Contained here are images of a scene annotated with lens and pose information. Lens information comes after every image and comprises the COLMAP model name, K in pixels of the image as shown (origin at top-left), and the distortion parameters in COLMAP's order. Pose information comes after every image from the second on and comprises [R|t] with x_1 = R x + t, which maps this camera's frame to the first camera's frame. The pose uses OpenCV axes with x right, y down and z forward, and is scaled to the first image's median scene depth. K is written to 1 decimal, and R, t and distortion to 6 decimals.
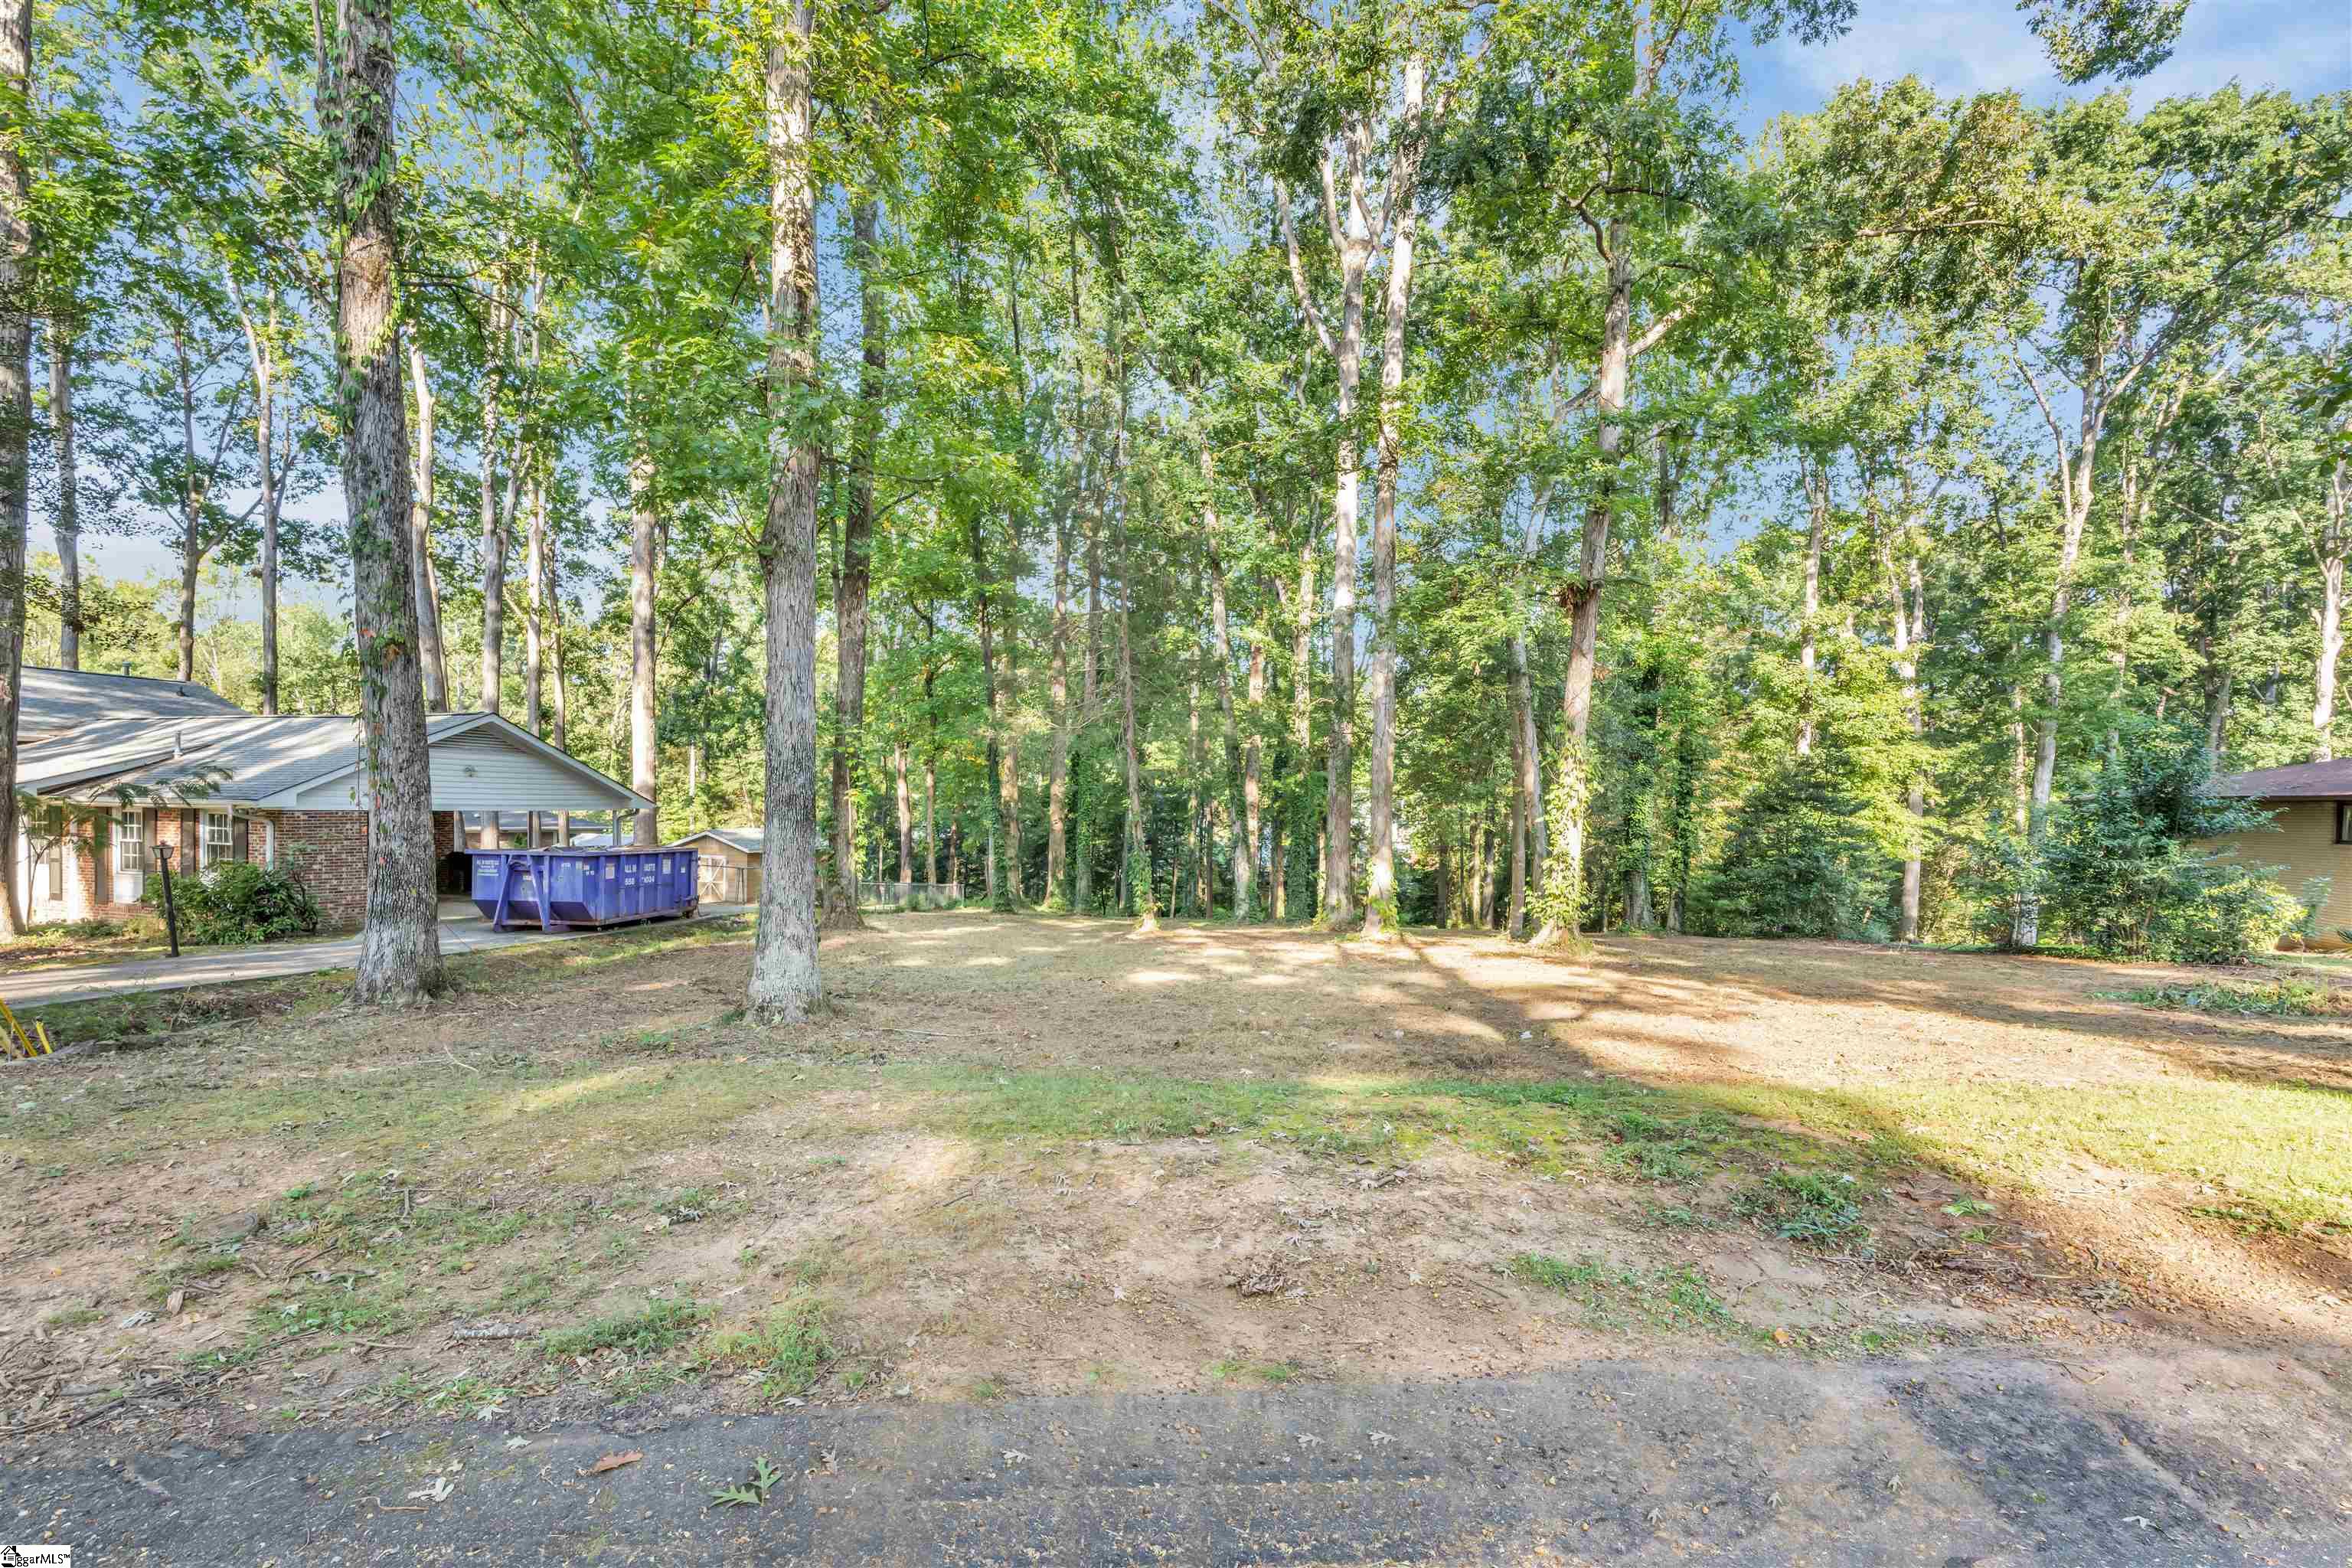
lens RADIAL K [[1053.1, 0, 1183.4], [0, 1053.1, 802.4], [0, 0, 1]] dist [-0.001531, -0.000313]
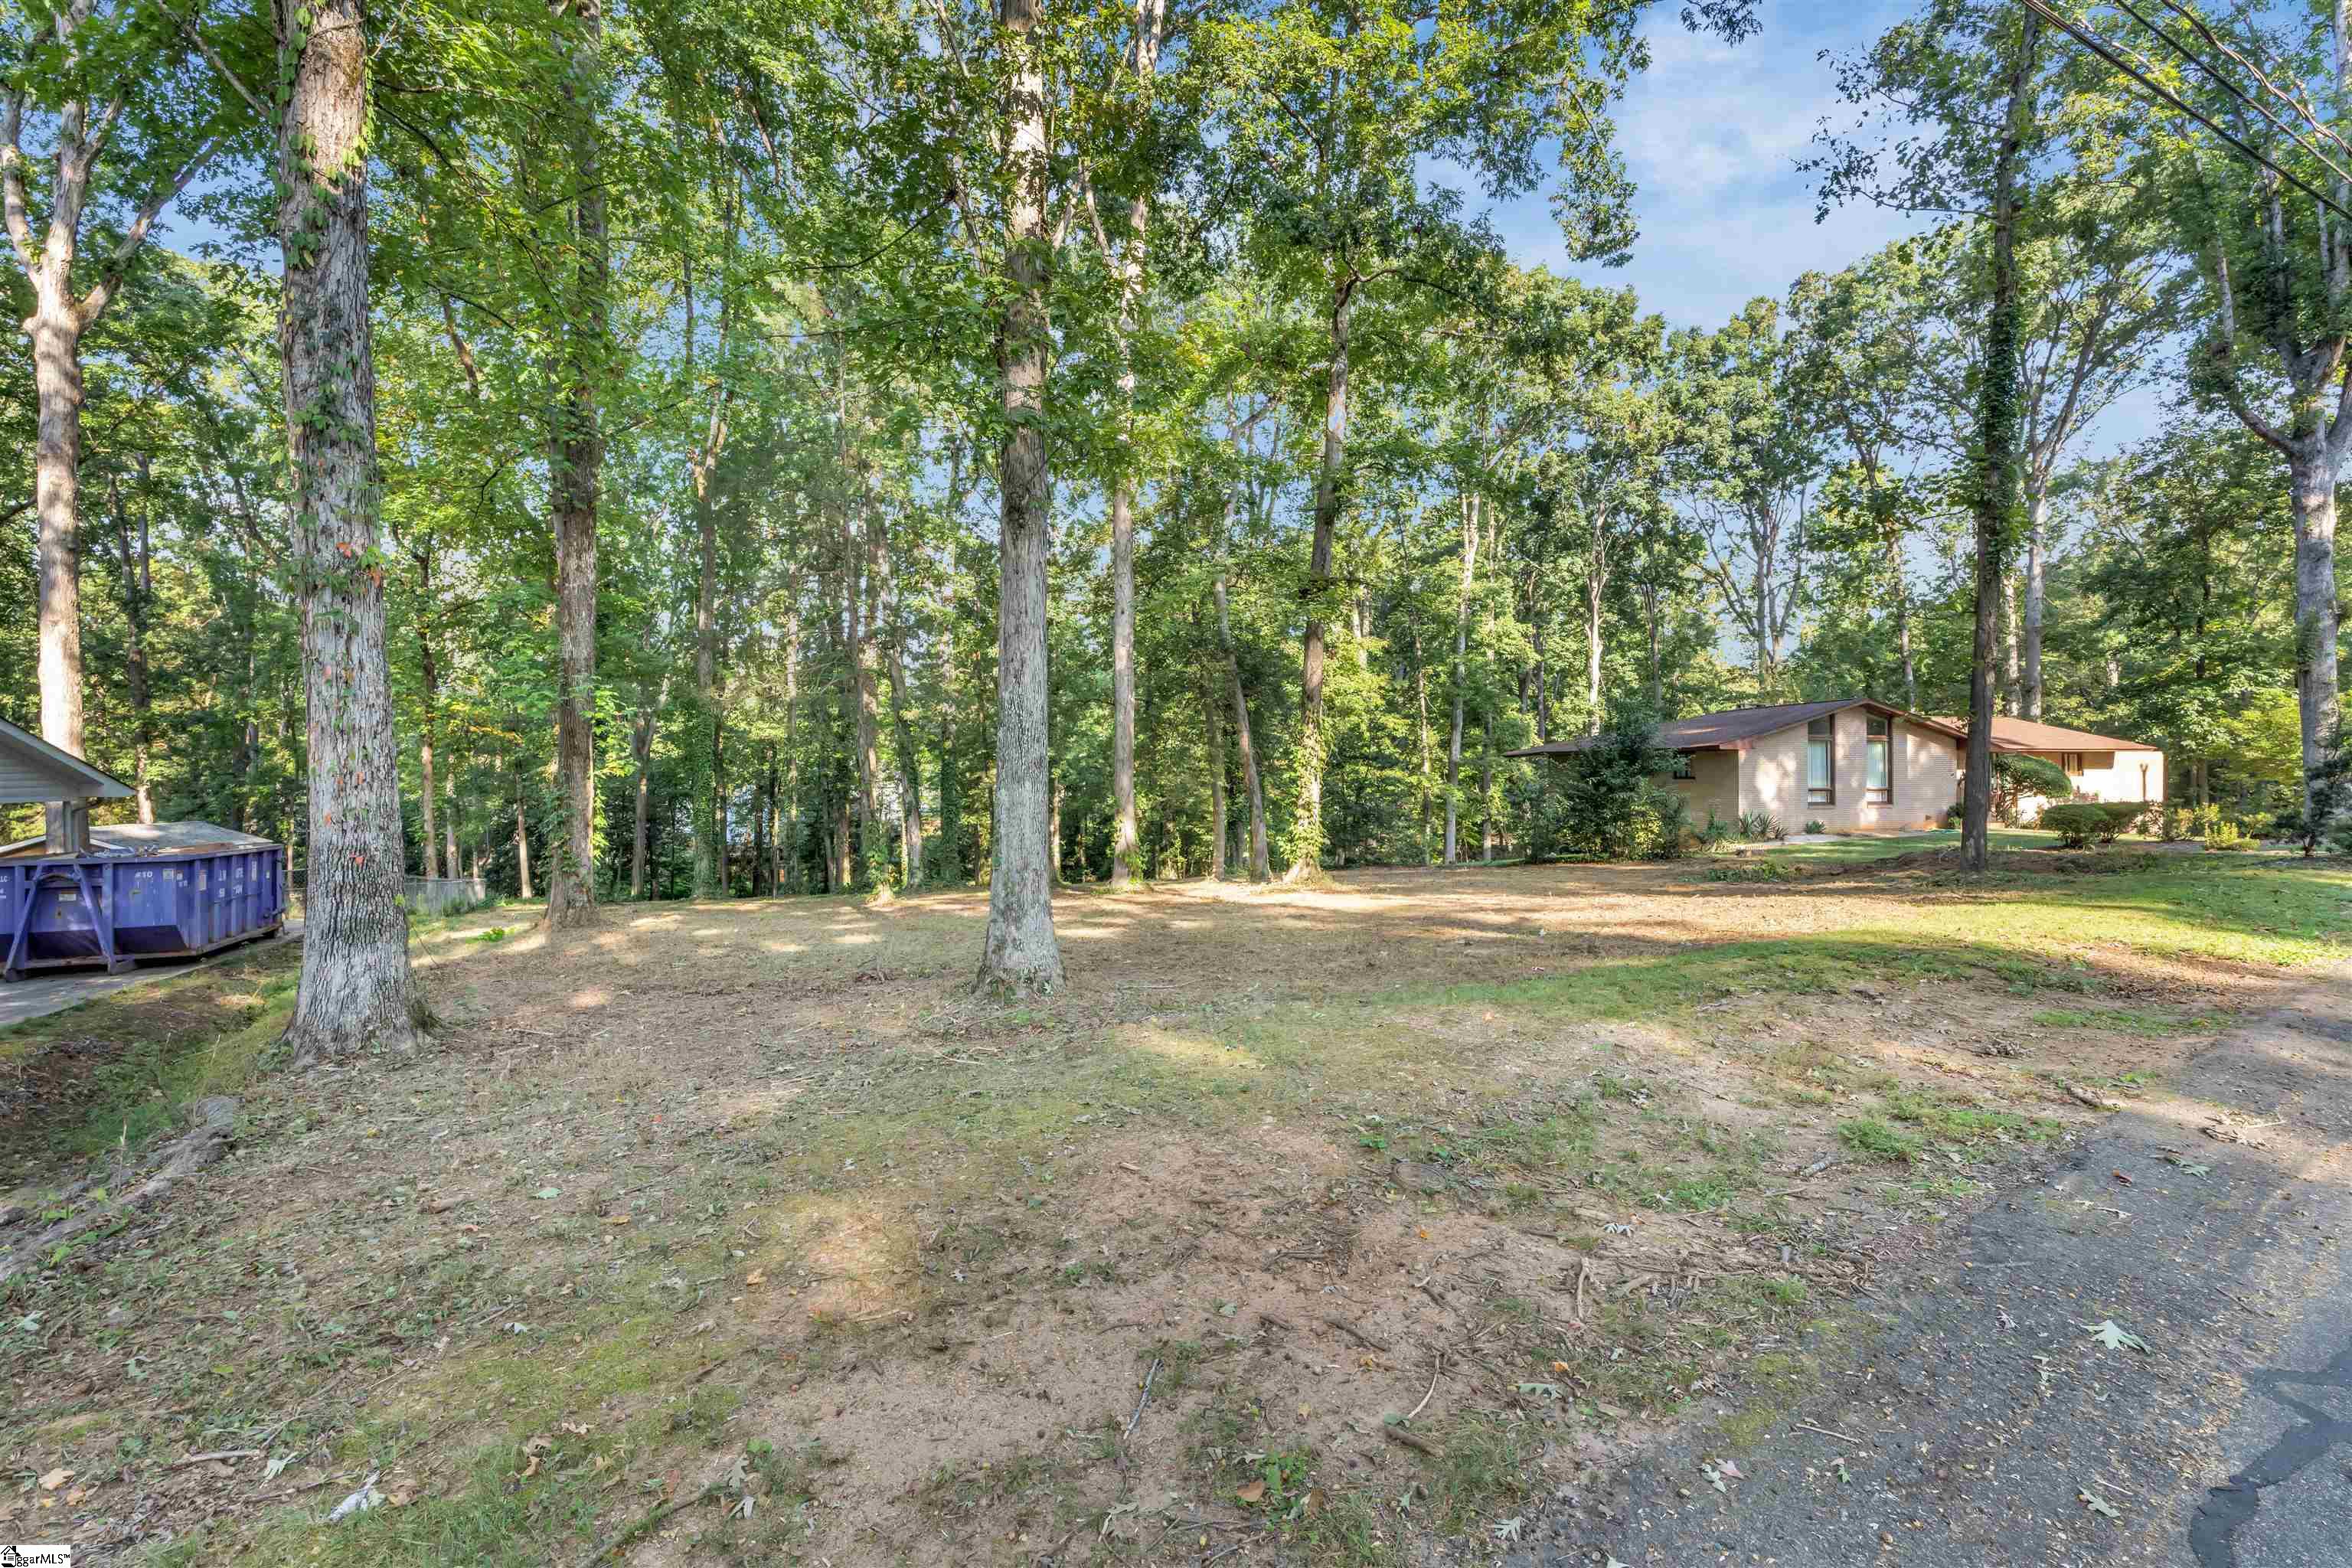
lens RADIAL K [[1053.1, 0, 1101.2], [0, 1053.1, 745.4], [0, 0, 1]] dist [-0.001531, -0.000313]
pose [[0.870455, -0.010606, 0.492134, -0.372330], [0.023765, 0.999508, -0.020492, 0.002120], [-0.491674, 0.029533, 0.870278, 0.059871]]
